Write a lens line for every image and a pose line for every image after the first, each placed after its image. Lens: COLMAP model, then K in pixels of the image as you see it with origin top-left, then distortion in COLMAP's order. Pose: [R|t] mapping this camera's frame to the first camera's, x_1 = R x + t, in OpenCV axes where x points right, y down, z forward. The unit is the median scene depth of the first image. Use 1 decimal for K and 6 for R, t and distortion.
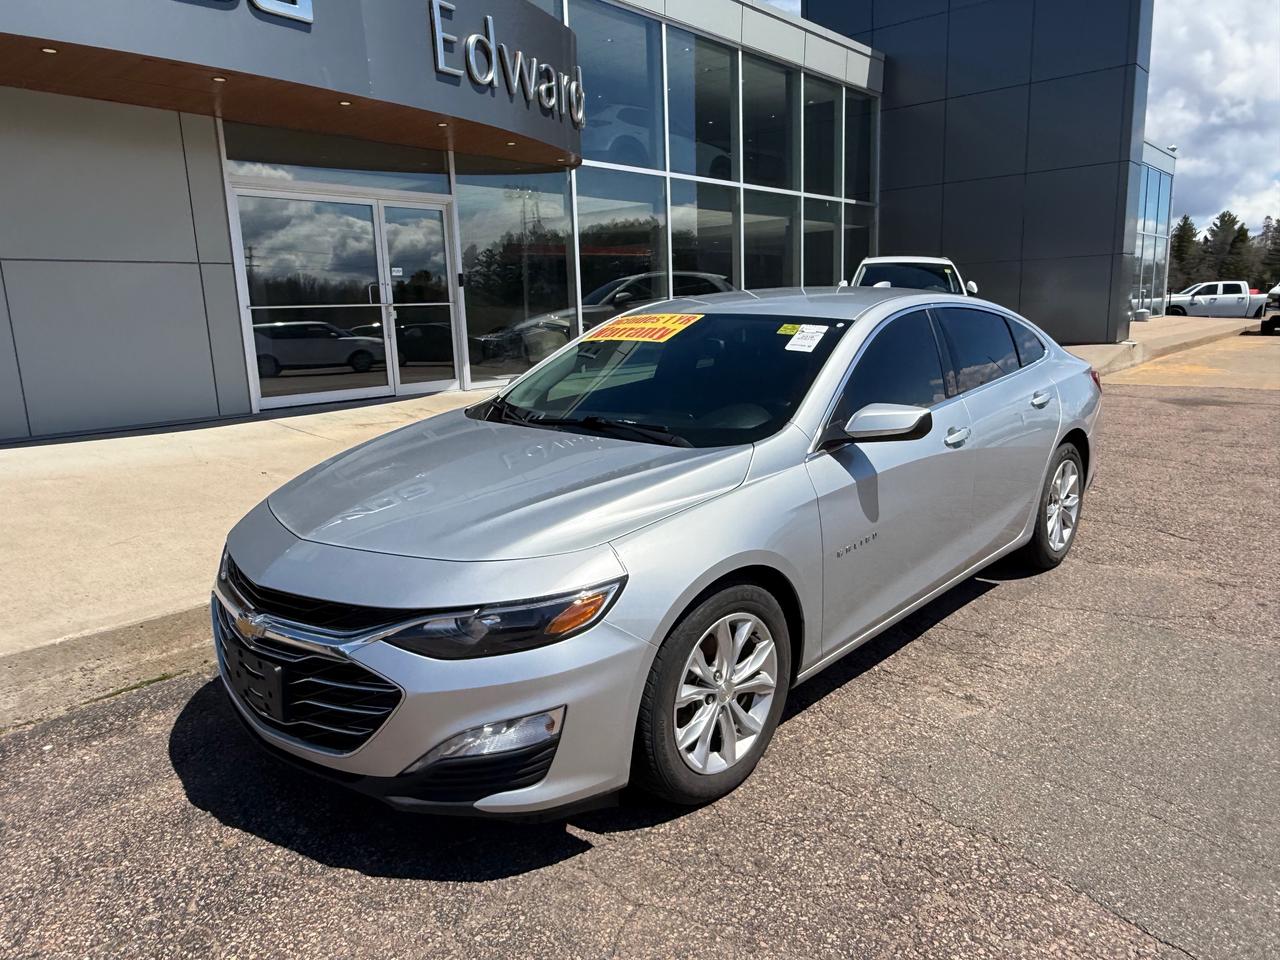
lens RADIAL K [[885.0, 0, 640.5], [0, 885.0, 487.9], [0, 0, 1]] dist [-0.003104, 0.003716]
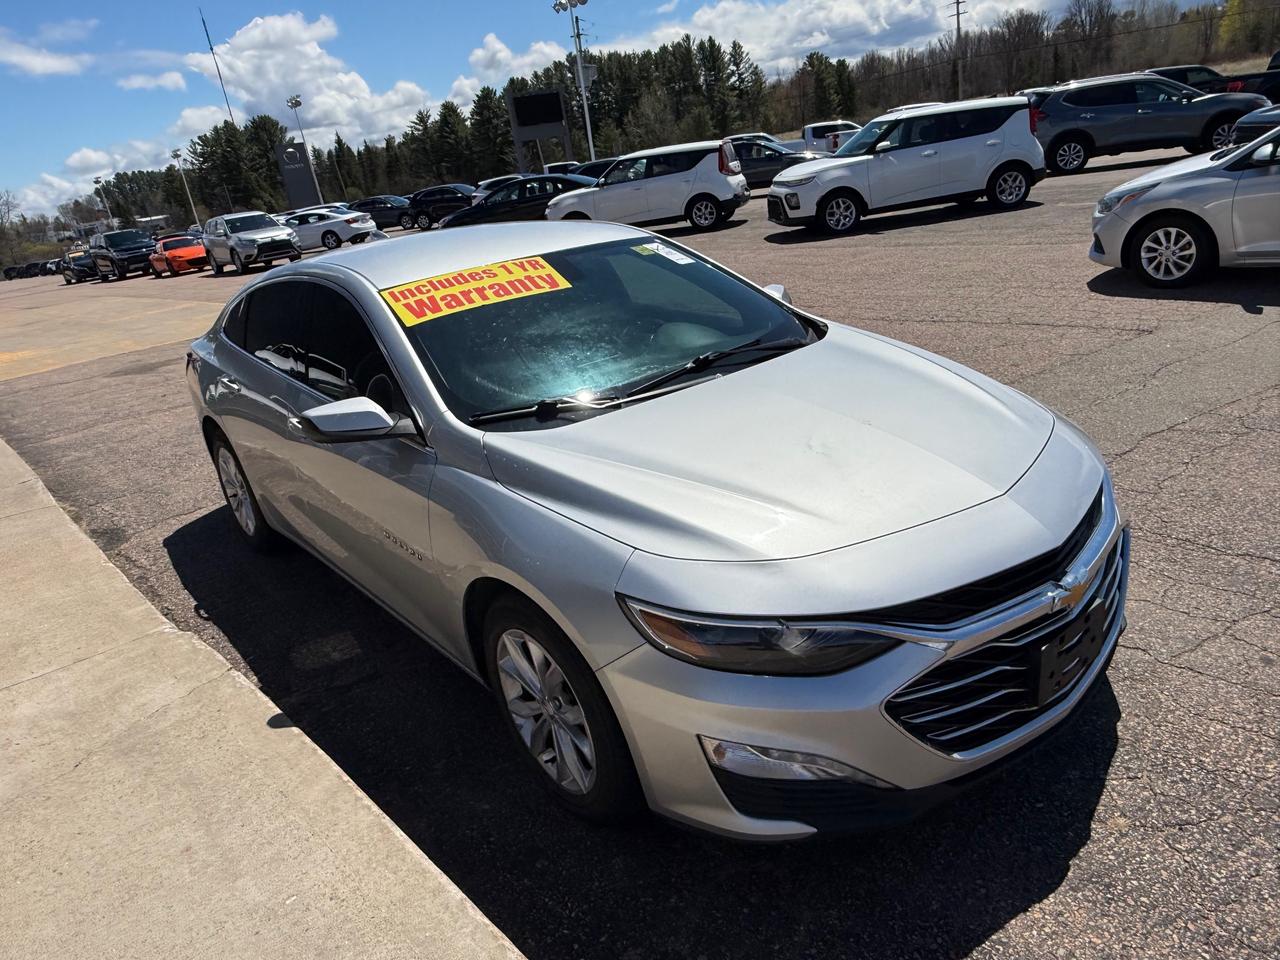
lens RADIAL K [[885.0, 0, 640.0], [0, 885.0, 483.7], [0, 0, 1]] dist [-0.003104, 0.003716]
pose [[0.134030, -0.342184, 0.930025, -0.559050], [0.335549, 0.898726, 0.282311, -0.142353], [-0.932439, 0.274231, 0.235275, 0.518056]]
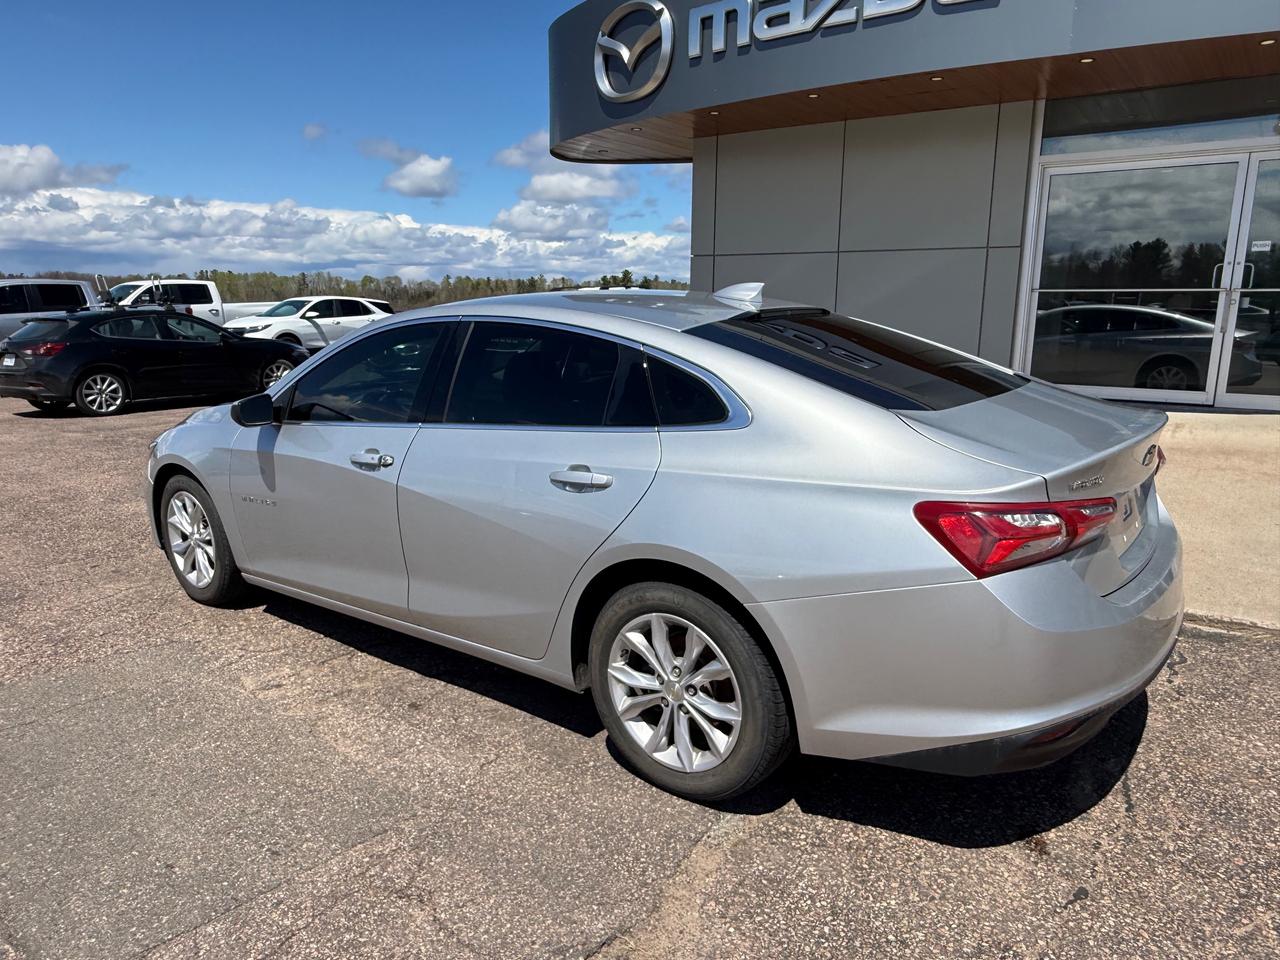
lens RADIAL K [[885.0, 0, 639.3], [0, 885.0, 493.0], [0, 0, 1]] dist [-0.003104, 0.003716]
pose [[0.090974, 0.245150, -0.965207, 0.832108], [-0.202454, 0.953539, 0.223105, -0.186940], [0.975057, 0.175113, 0.136379, 0.745290]]
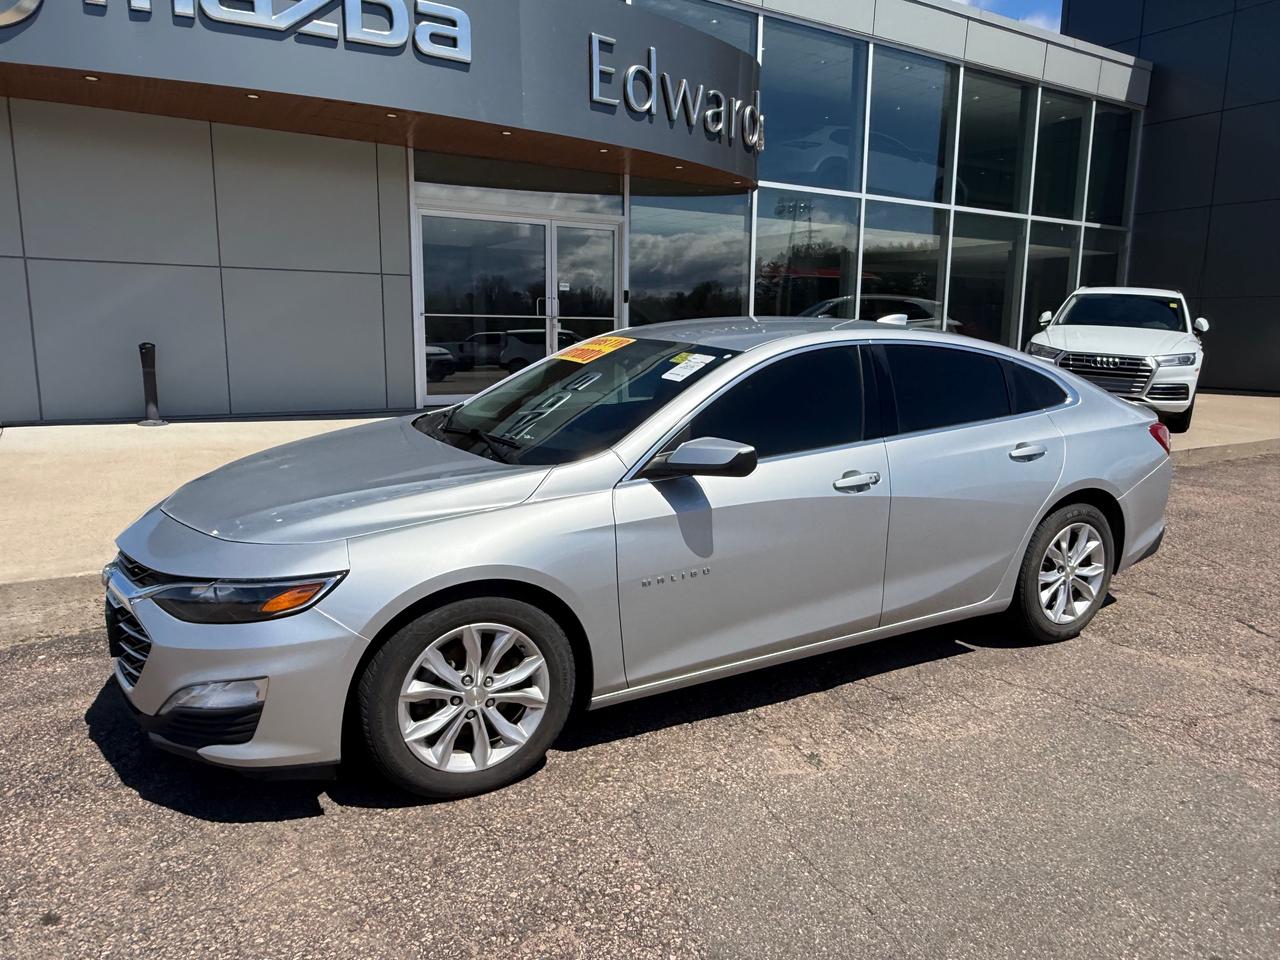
lens RADIAL K [[885.0, 0, 643.3], [0, 885.0, 482.9], [0, 0, 1]] dist [-0.003104, 0.003716]
pose [[0.952692, 0.096054, -0.288361, 0.266264], [-0.102840, 0.994662, -0.008439, -0.015883], [0.286011, 0.037694, 0.957485, 0.020191]]
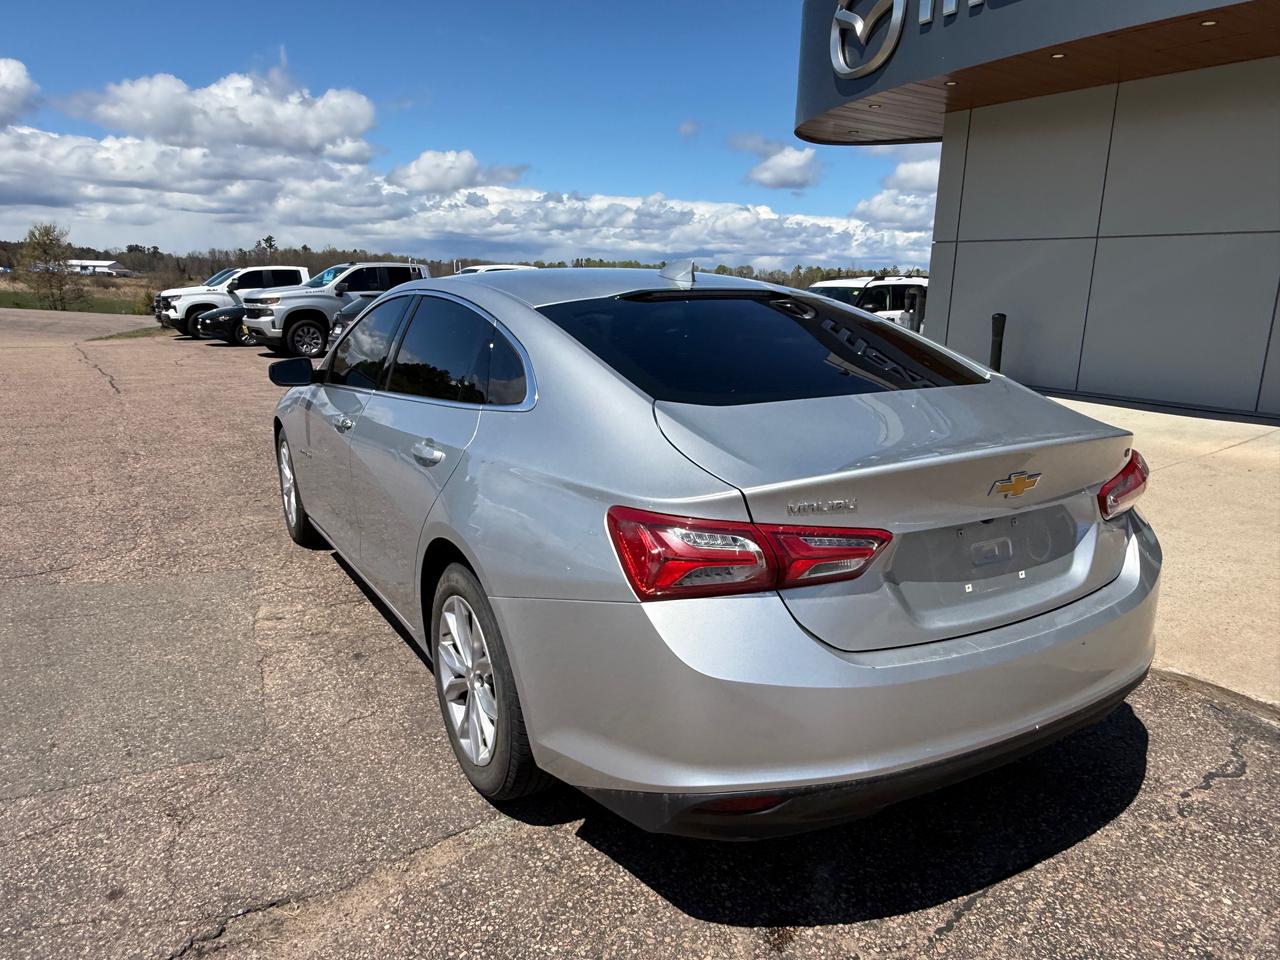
lens RADIAL K [[885.0, 0, 635.8], [0, 885.0, 485.2], [0, 0, 1]] dist [-0.003104, 0.003716]
pose [[-0.290418, 0.236292, -0.927267, 0.778799], [-0.202235, 0.931987, 0.300835, -0.232237], [0.935285, 0.274893, -0.222879, 1.001642]]
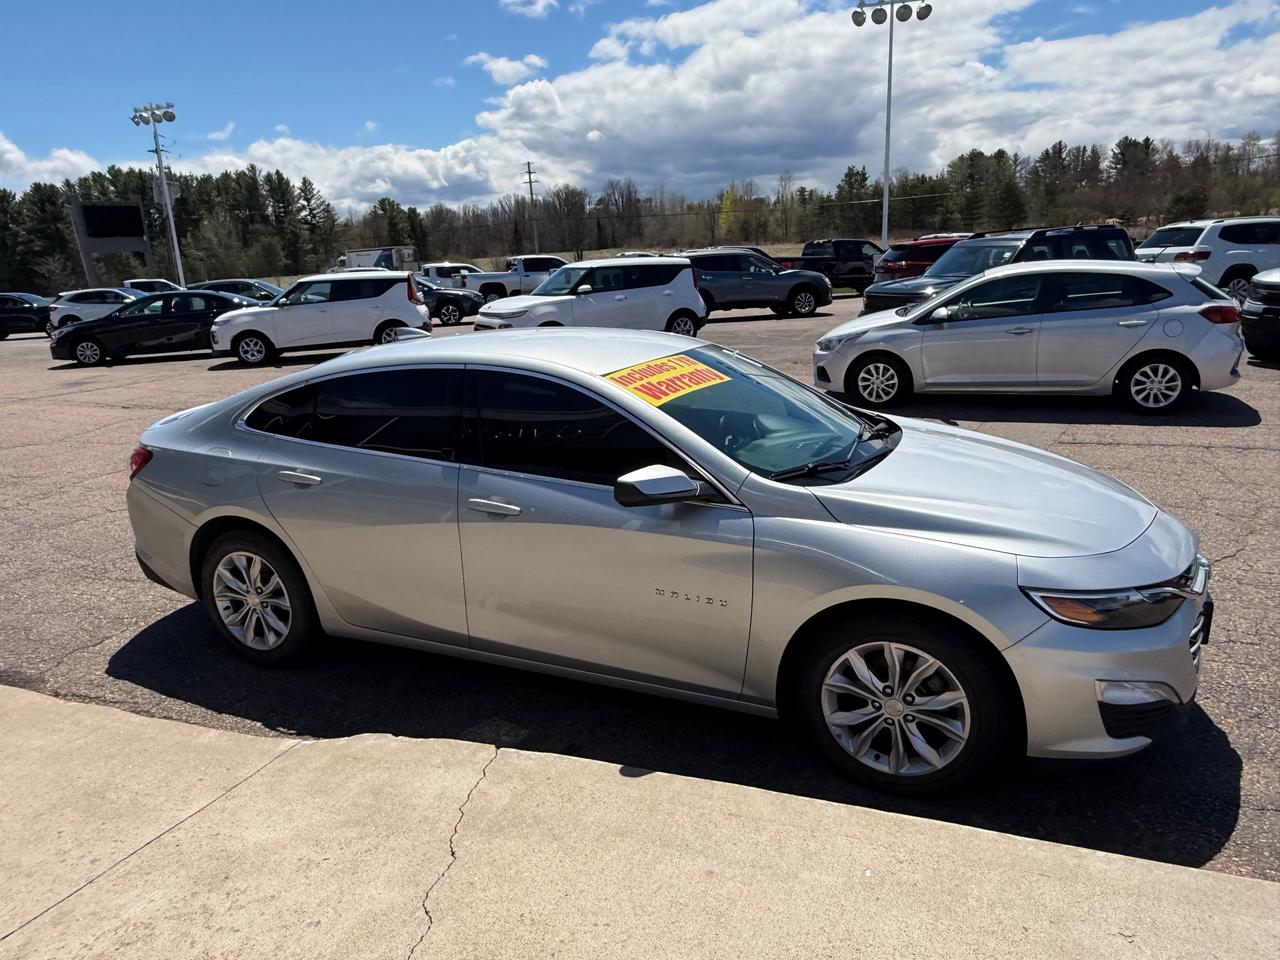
lens RADIAL K [[885.0, 0, 636.5], [0, 885.0, 478.2], [0, 0, 1]] dist [-0.003104, 0.003716]
pose [[-0.319347, -0.194933, 0.927372, -0.614837], [0.253048, 0.925537, 0.281687, -0.251826], [-0.913227, 0.324626, -0.246240, 0.923987]]
